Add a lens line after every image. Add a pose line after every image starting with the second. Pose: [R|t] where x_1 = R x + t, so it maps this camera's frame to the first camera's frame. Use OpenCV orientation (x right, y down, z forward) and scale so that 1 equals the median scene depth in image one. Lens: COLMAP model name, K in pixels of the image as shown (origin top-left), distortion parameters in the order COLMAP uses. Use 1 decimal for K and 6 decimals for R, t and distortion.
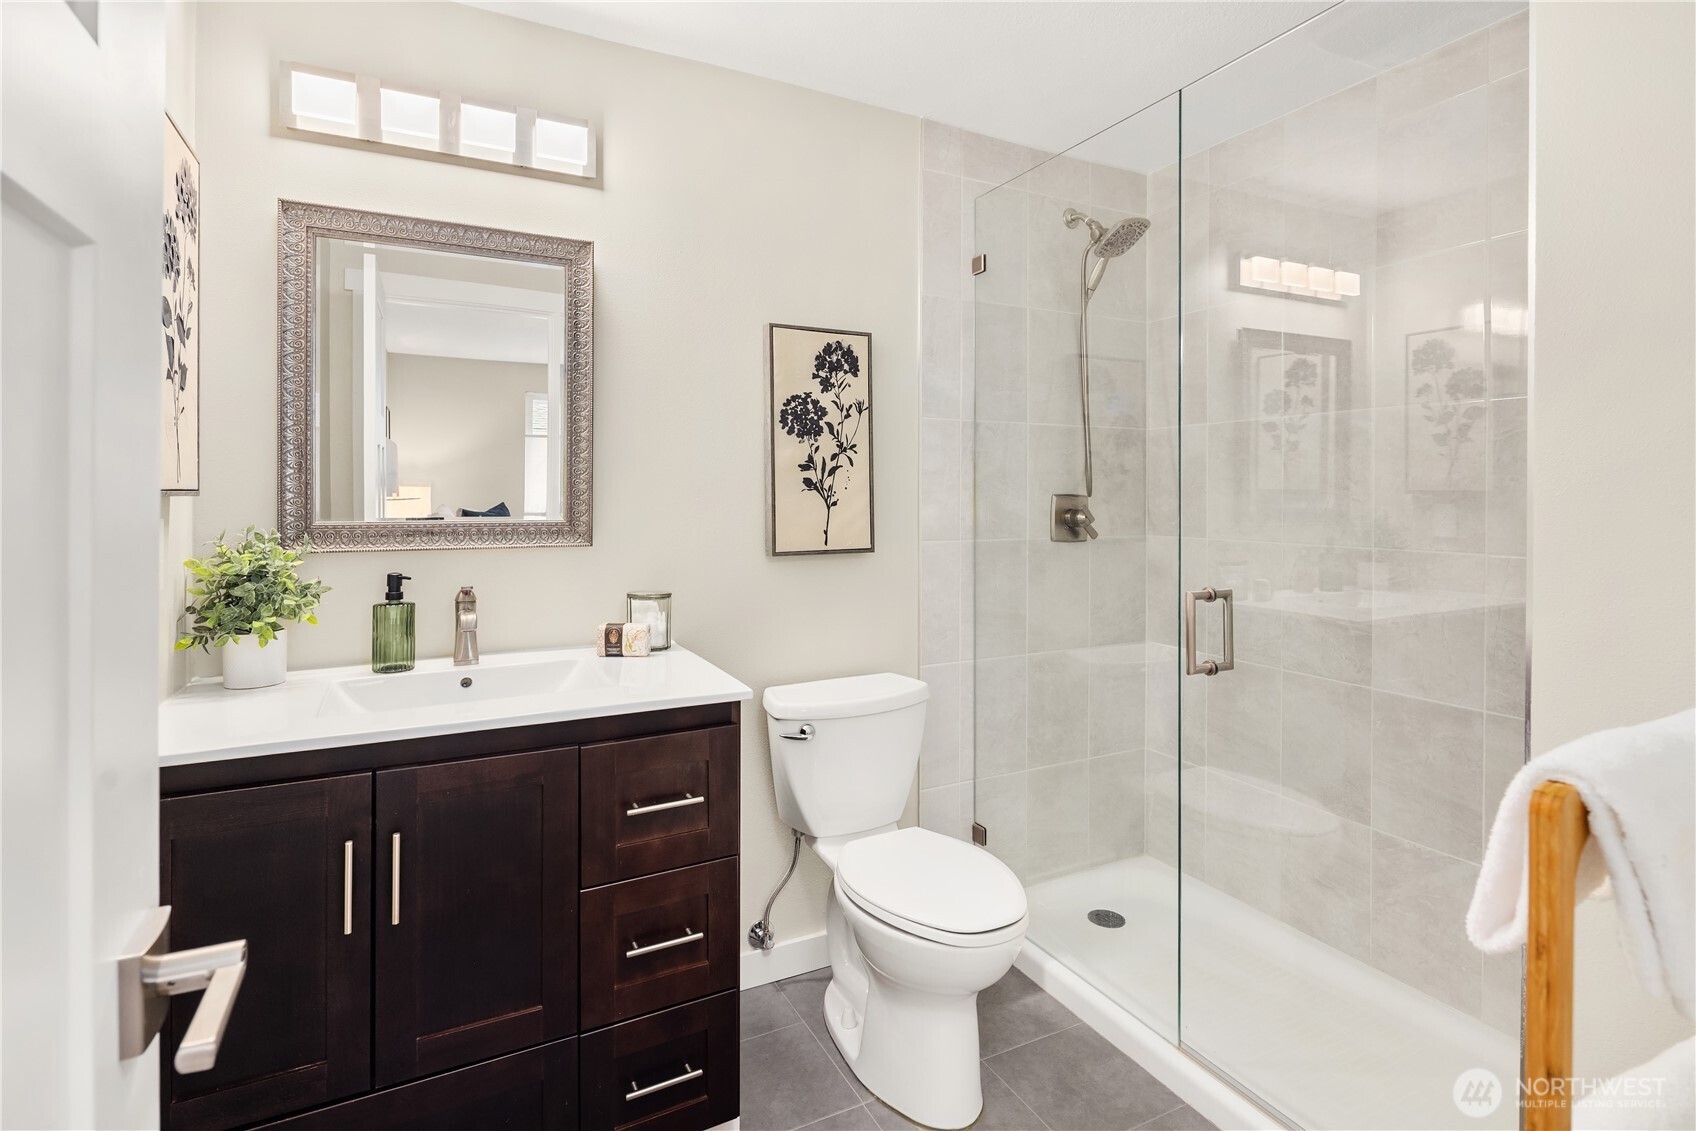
lens RADIAL K [[821.8, 0, 837.8], [0, 821.8, 498.0], [0, 0, 1]] dist [0.004363, -0.004033]
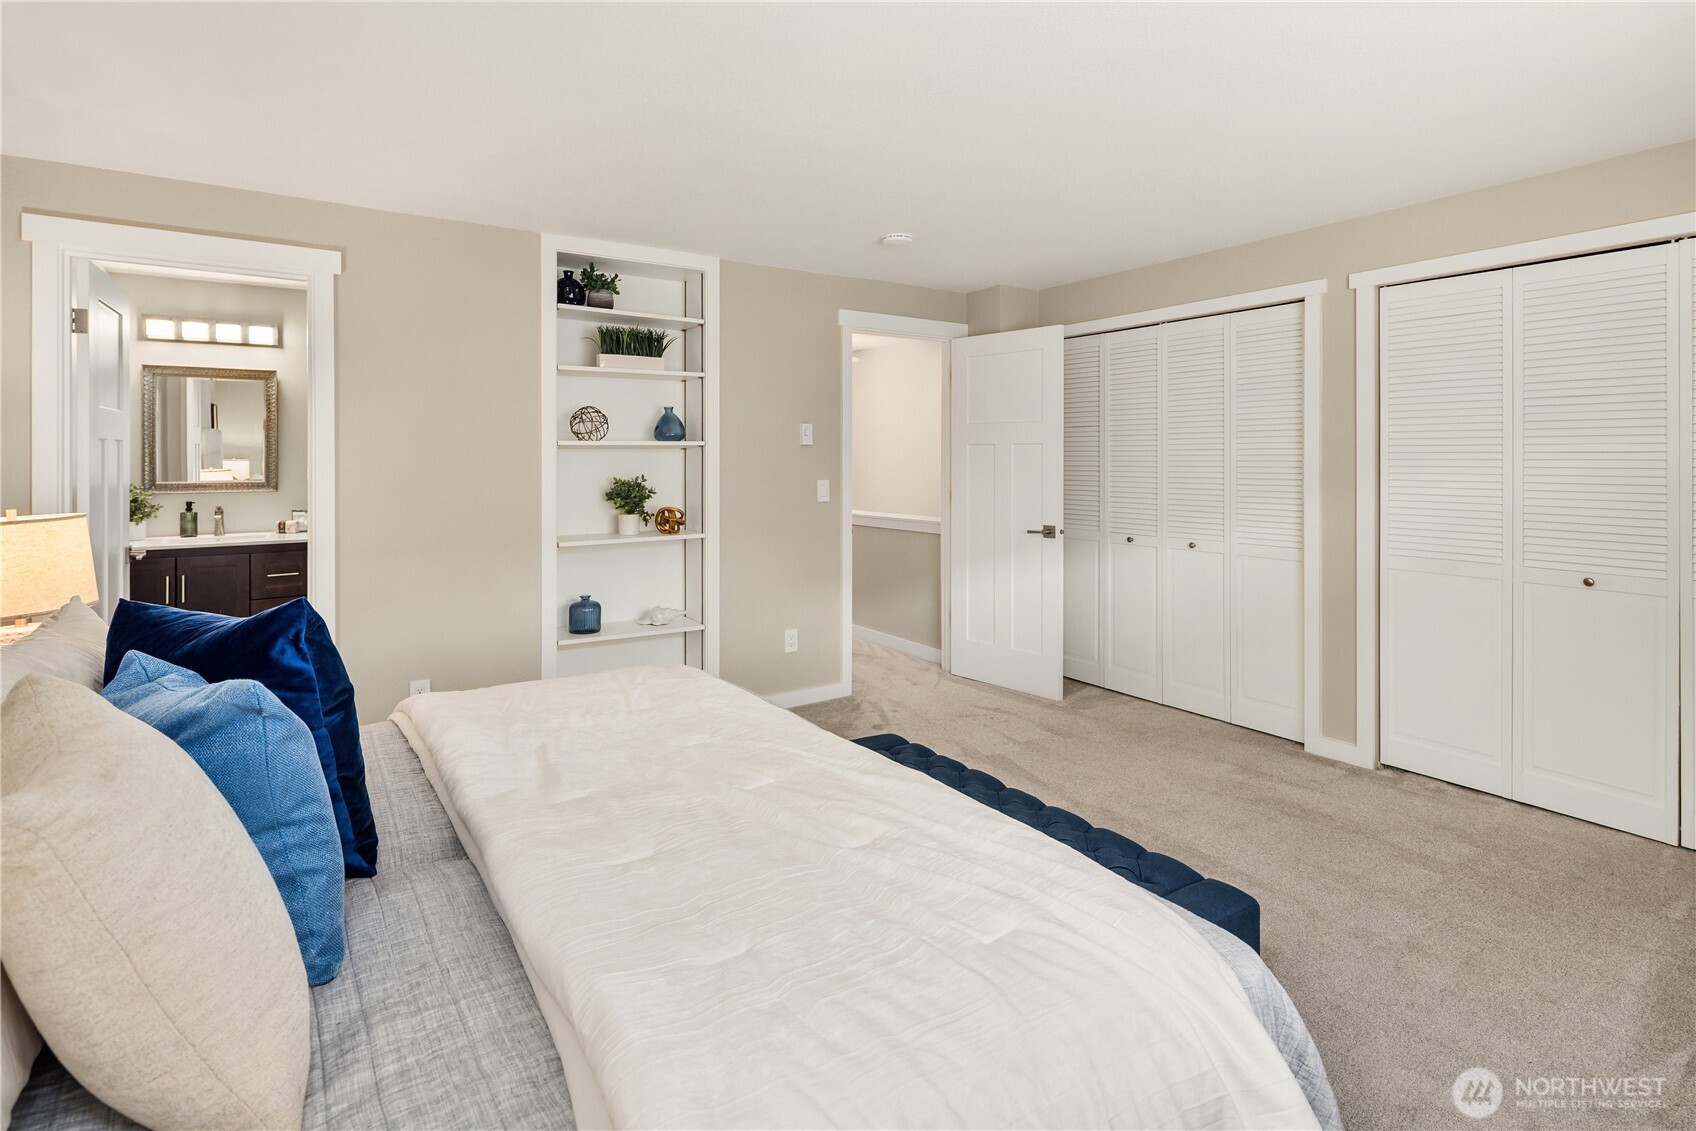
lens RADIAL K [[821.8, 0, 842.9], [0, 821.8, 464.2], [0, 0, 1]] dist [0.004363, -0.004033]
pose [[0.992339, -0.000996, 0.123542, 1.254008], [0.000268, 0.999983, 0.005907, -0.044402], [-0.123546, -0.005828, 0.992322, -1.939214]]
